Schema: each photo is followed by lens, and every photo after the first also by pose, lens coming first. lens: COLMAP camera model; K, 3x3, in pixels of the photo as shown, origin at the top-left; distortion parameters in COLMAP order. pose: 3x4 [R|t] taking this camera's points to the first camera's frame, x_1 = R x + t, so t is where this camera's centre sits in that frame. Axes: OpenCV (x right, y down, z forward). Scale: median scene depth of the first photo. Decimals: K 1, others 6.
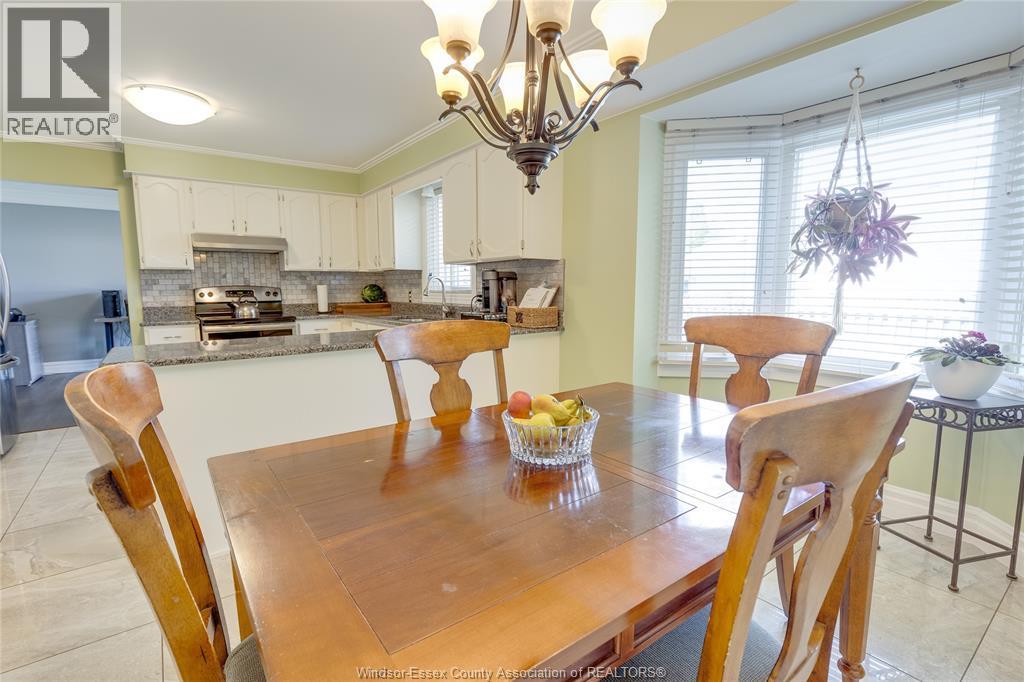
lens RADIAL K [[468.7, 0, 512.4], [0, 468.7, 338.3], [0, 0, 1]] dist [0.005749, -0.001522]
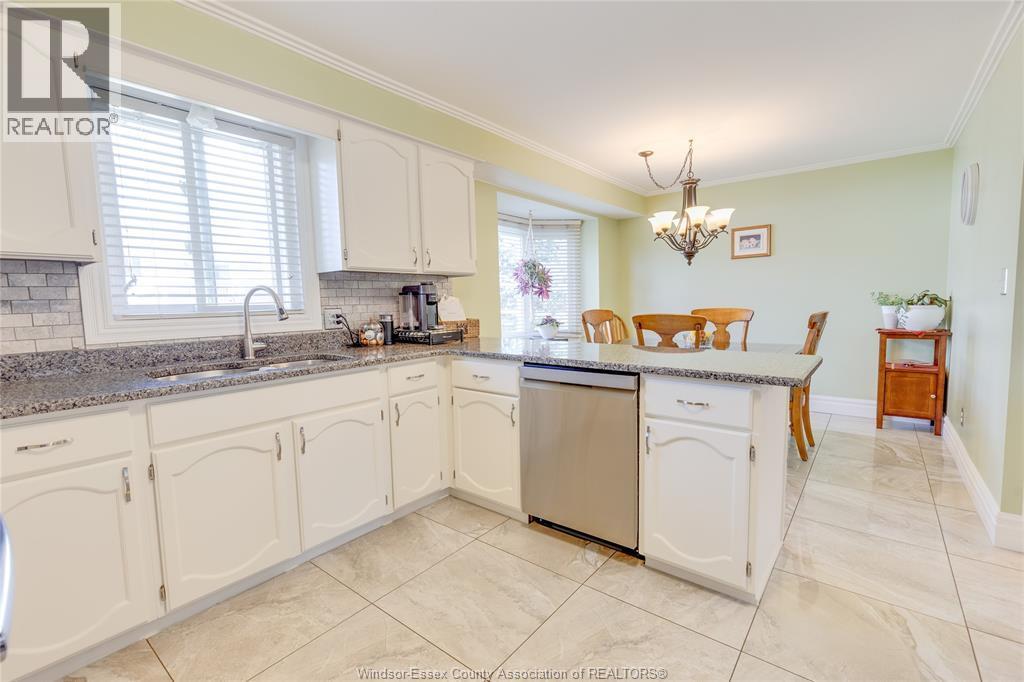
lens RADIAL K [[468.7, 0, 513.1], [0, 468.7, 342.9], [0, 0, 1]] dist [0.005749, -0.001522]
pose [[-0.258183, -0.076371, 0.963073, -0.714856], [0.128714, 0.985264, 0.112637, -0.082305], [-0.957483, 0.153042, -0.244548, 0.792842]]
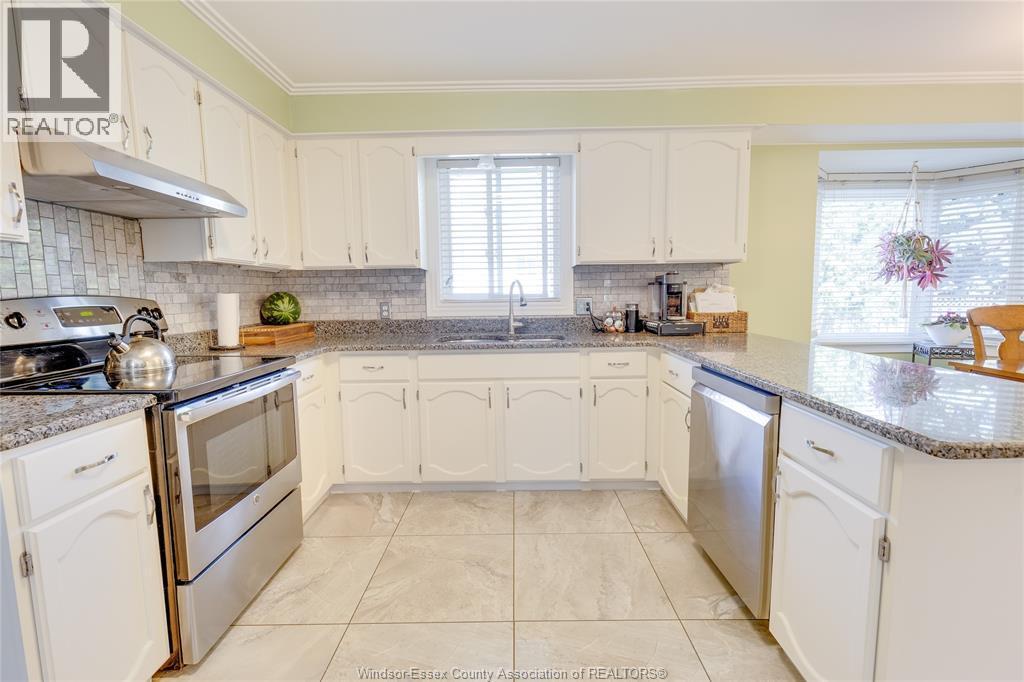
lens RADIAL K [[468.7, 0, 508.6], [0, 468.7, 343.4], [0, 0, 1]] dist [0.005749, -0.001522]
pose [[0.618870, -0.086377, 0.780730, -0.692460], [0.098067, 0.994655, 0.032309, -0.052575], [-0.779348, 0.056569, 0.624033, 0.512010]]
